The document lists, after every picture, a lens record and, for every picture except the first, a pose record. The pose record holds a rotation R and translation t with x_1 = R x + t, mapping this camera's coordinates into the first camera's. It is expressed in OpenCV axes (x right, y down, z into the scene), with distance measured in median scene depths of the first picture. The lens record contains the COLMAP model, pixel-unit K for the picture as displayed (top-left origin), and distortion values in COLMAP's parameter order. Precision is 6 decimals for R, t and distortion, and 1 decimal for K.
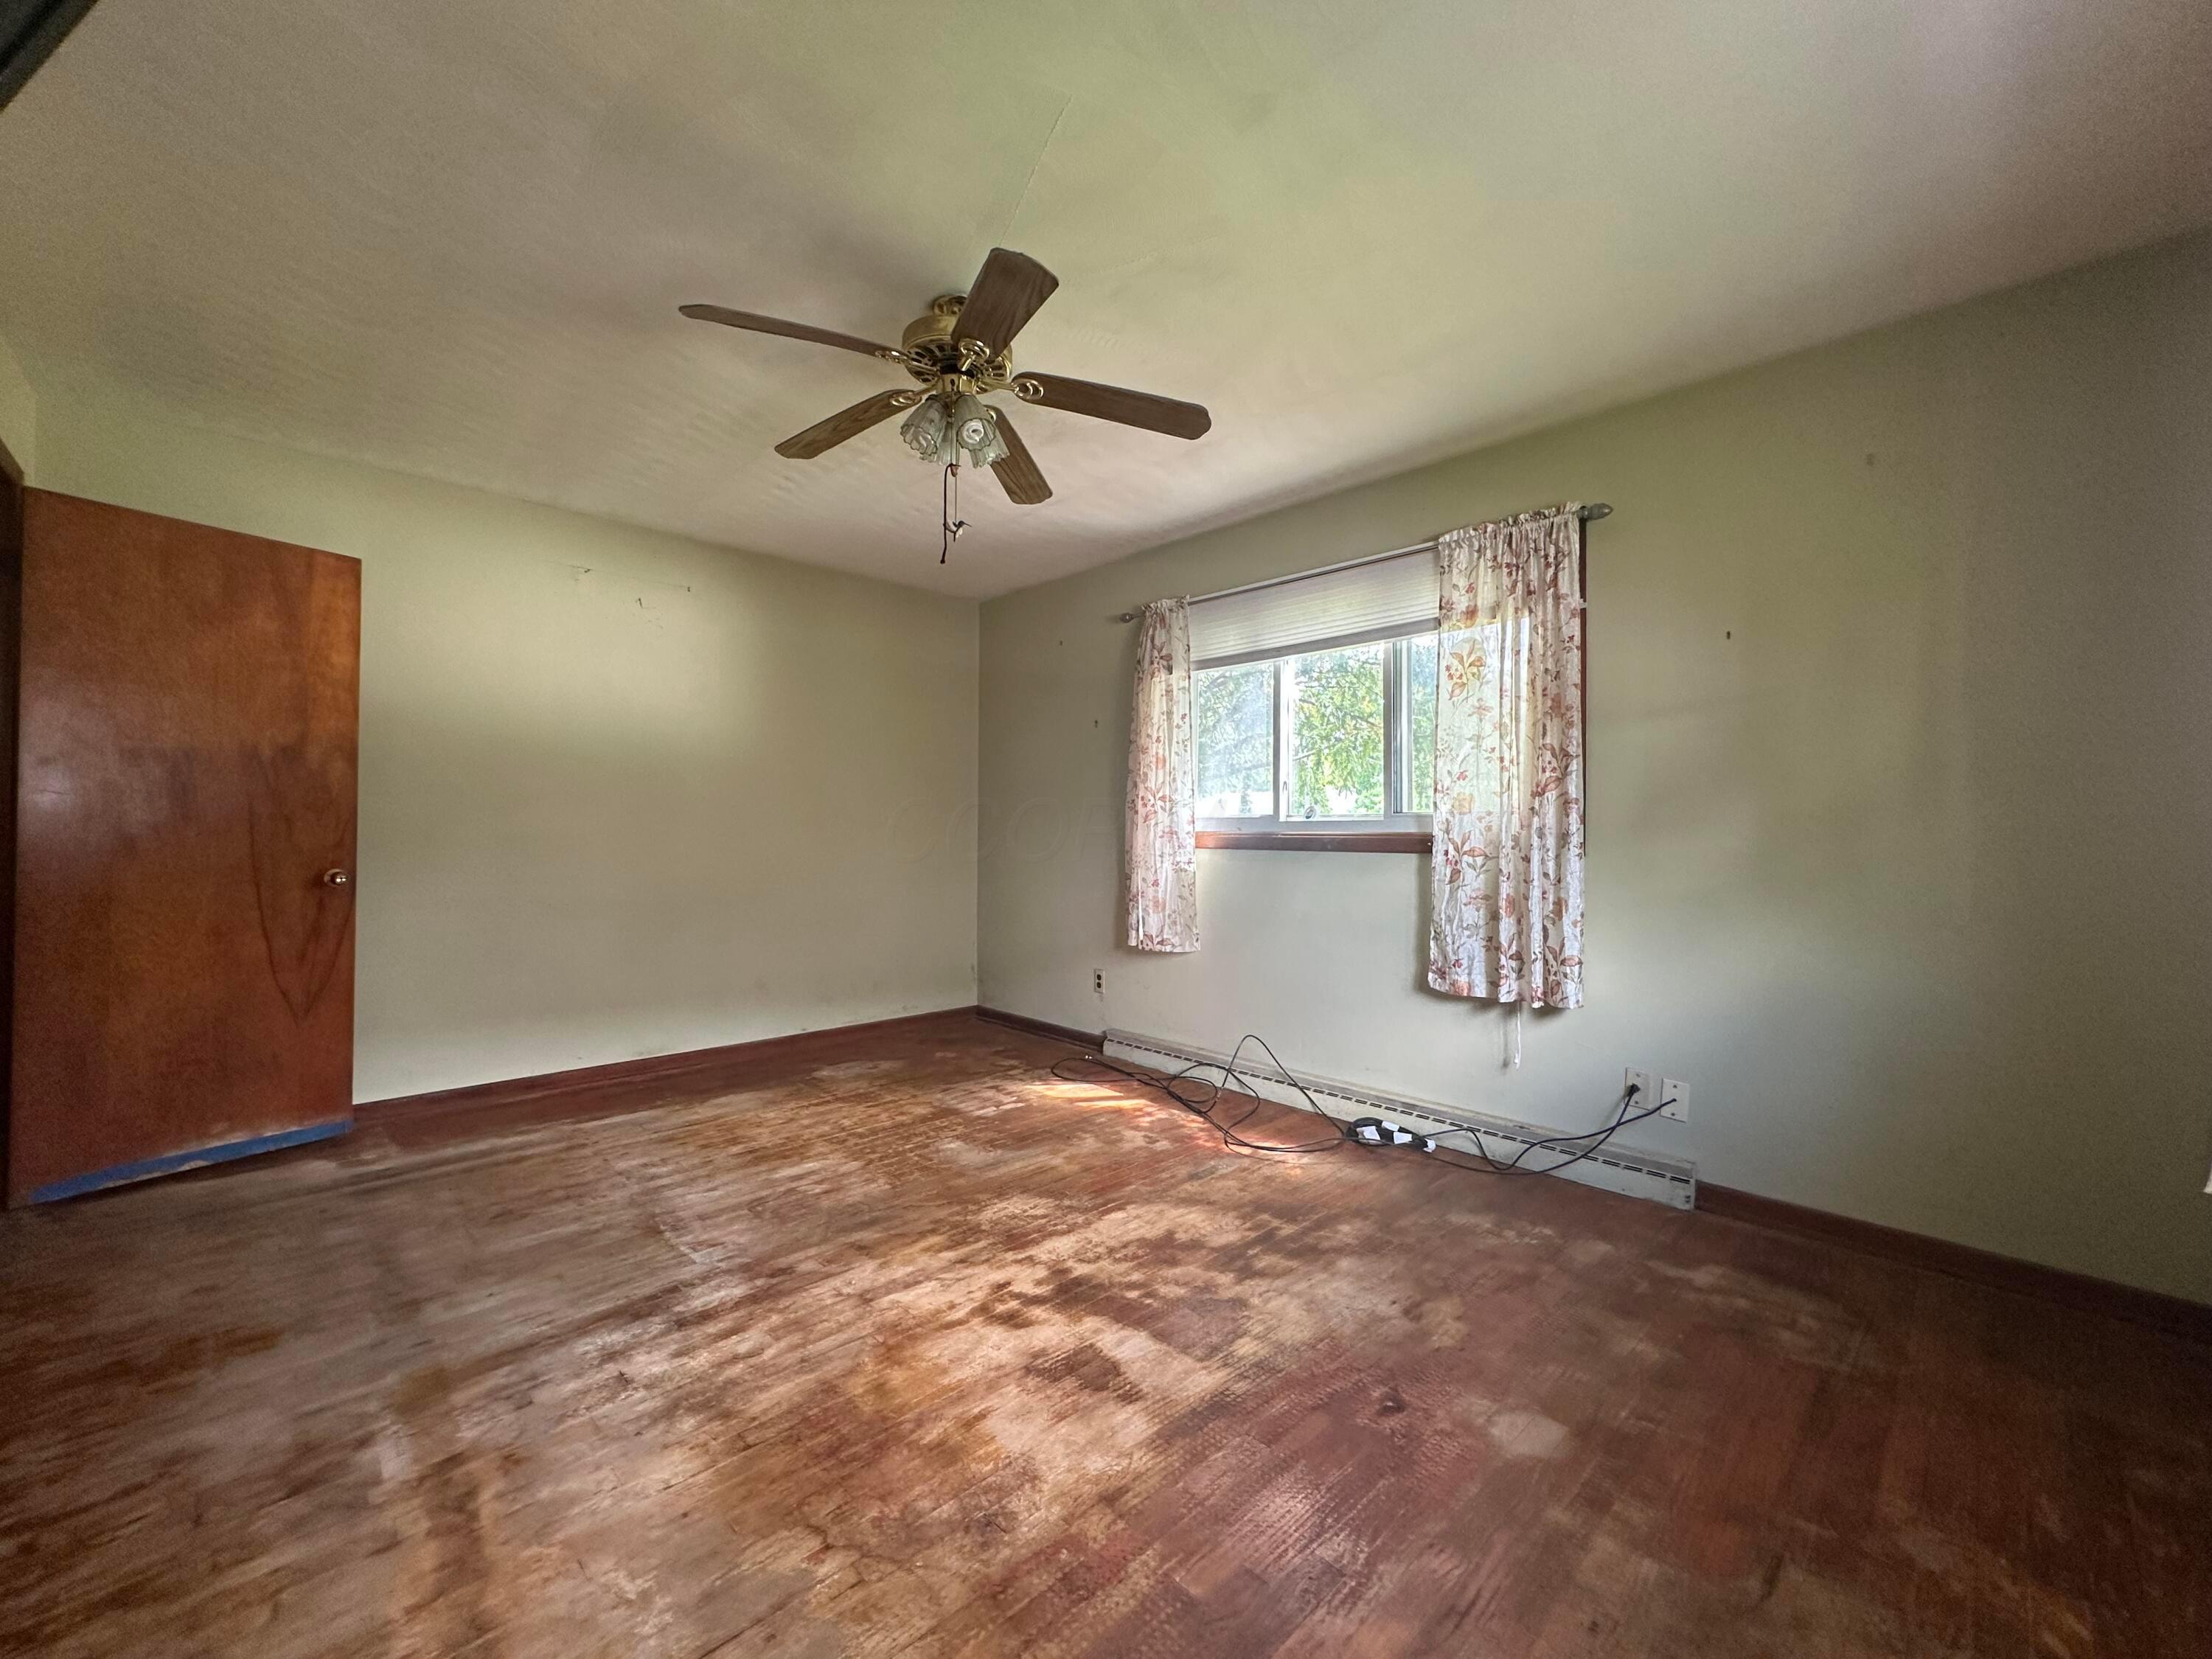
lens RADIAL K [[881.7, 0, 1164.8], [0, 881.7, 829.1], [0, 0, 1]] dist [0.000521, -0.000083]
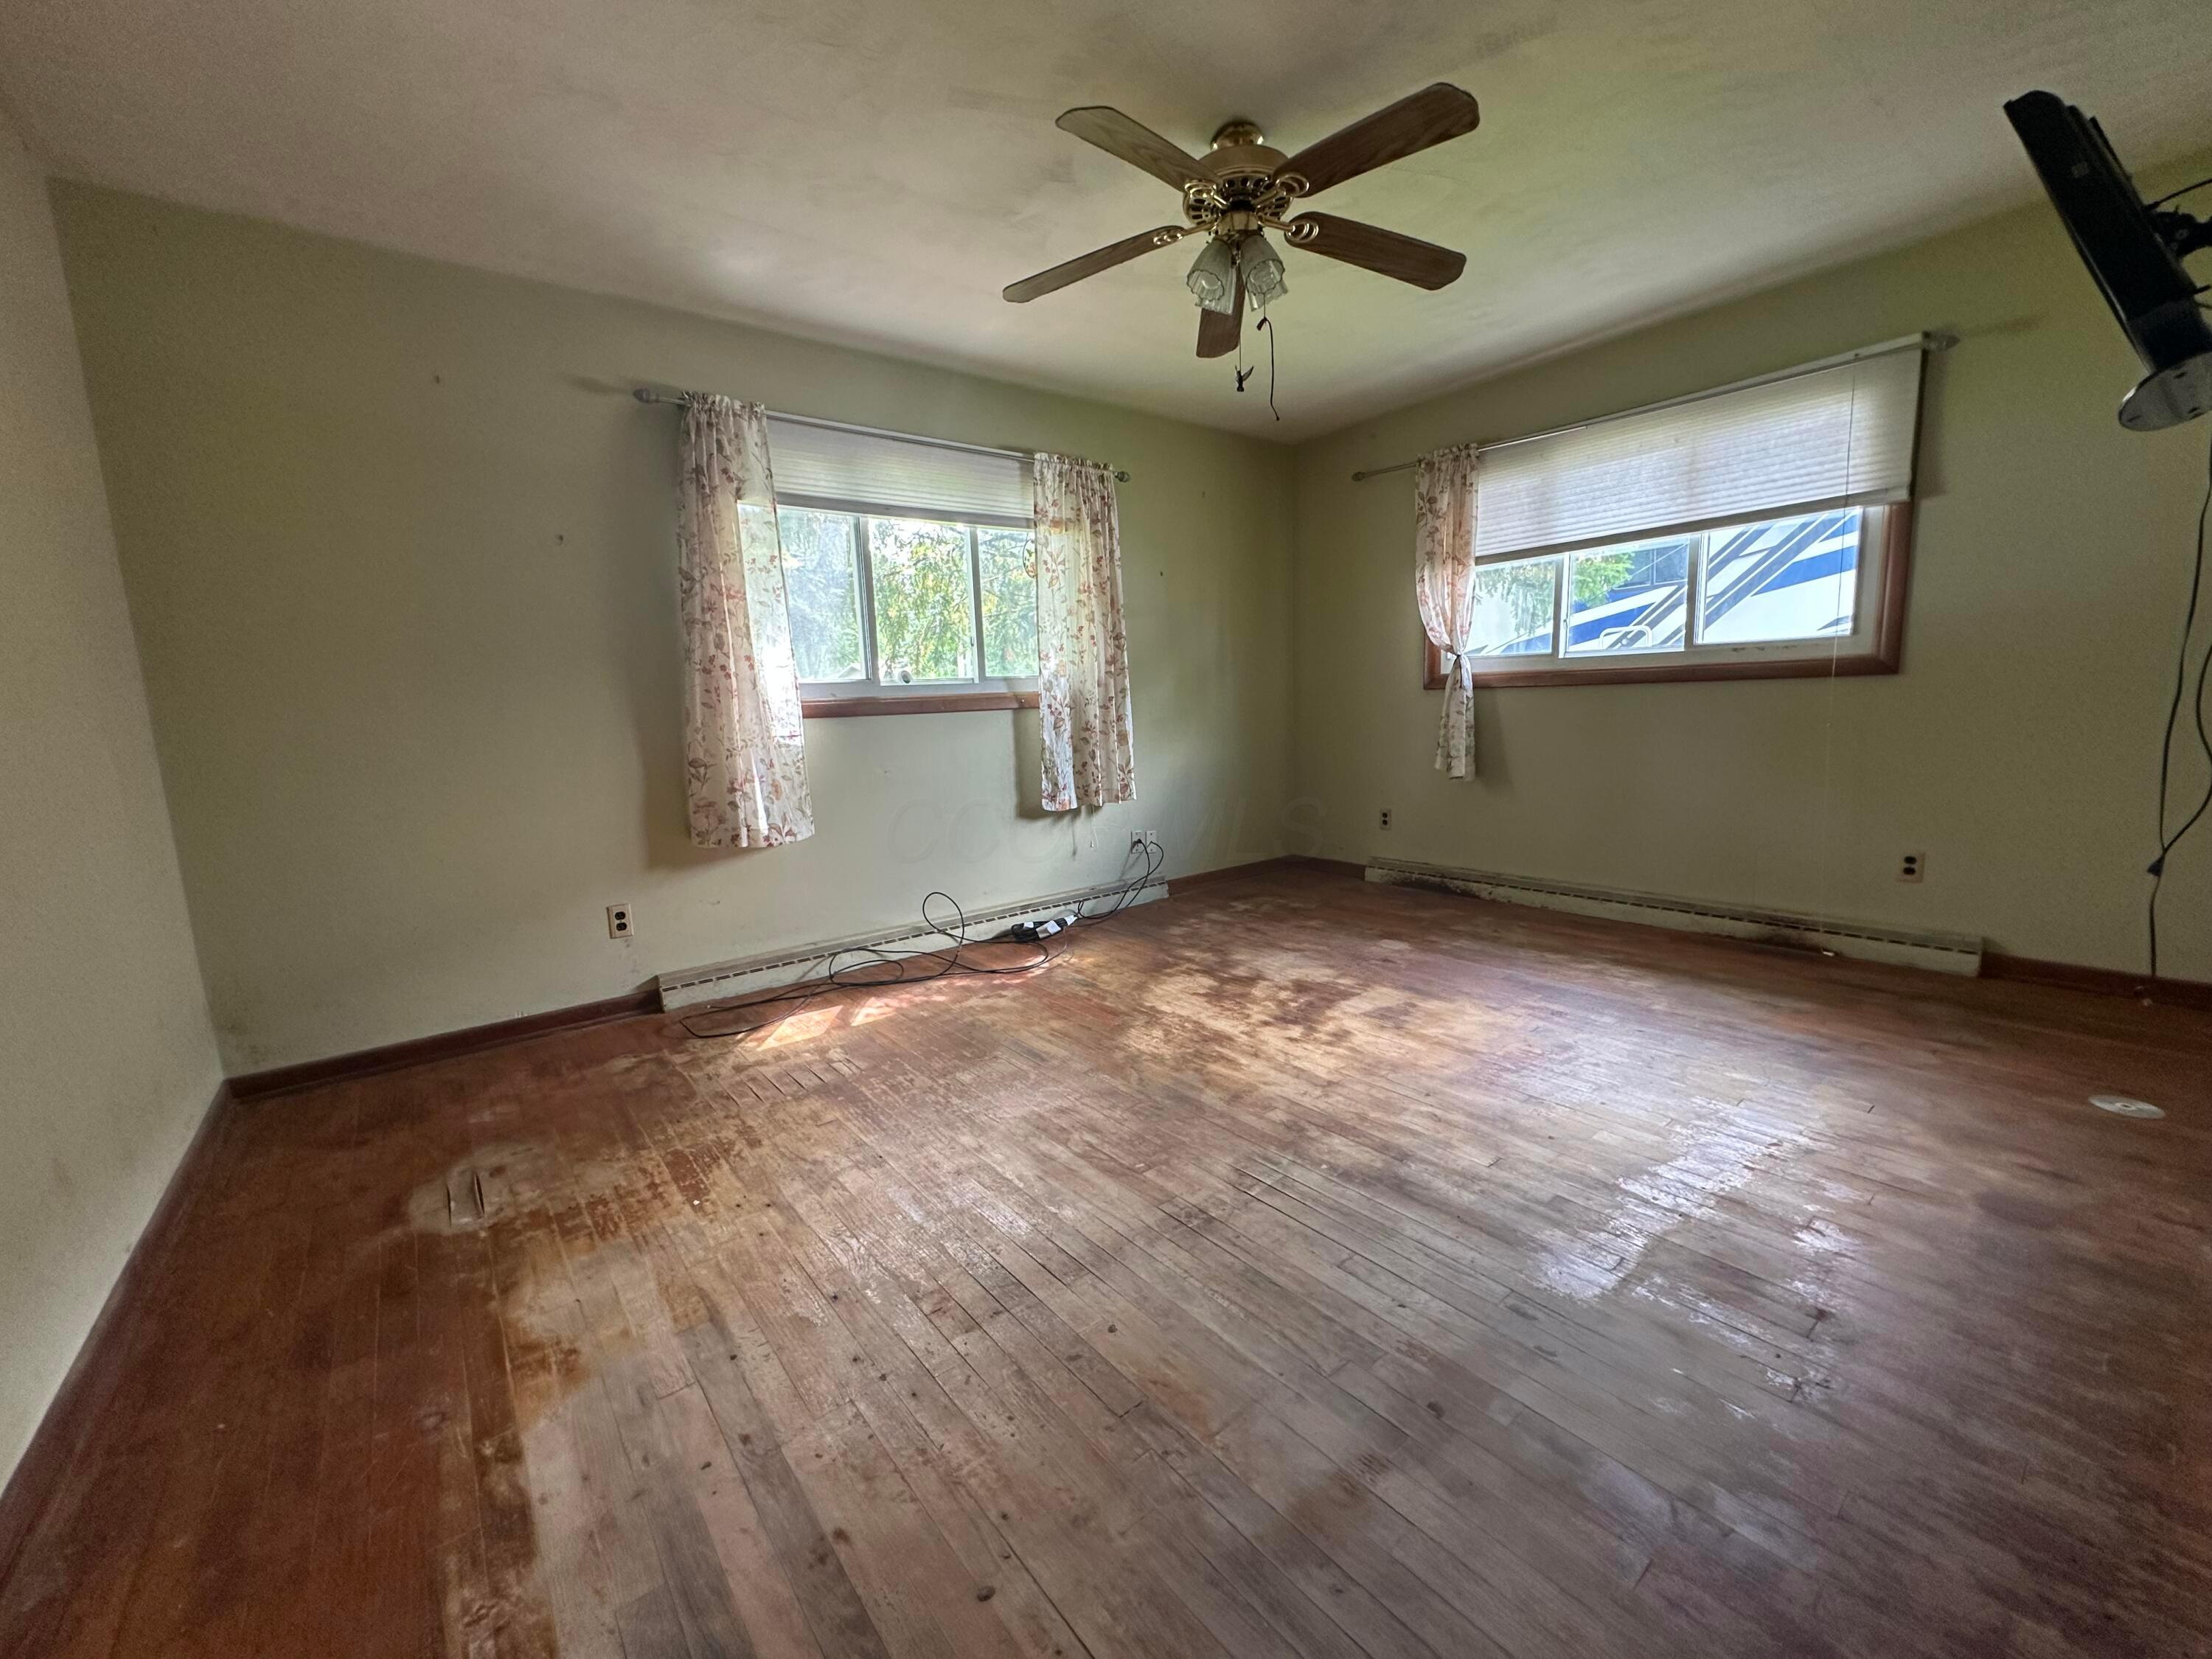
lens RADIAL K [[869.7, 0, 1052.2], [0, 869.7, 824.3], [0, 0, 1]] dist [0.000136, 0.000024]
pose [[0.163801, -0.150791, 0.974901, -1.113027], [0.037455, 0.988487, 0.146599, 0.011866], [-0.985782, 0.012502, 0.167563, 0.887478]]
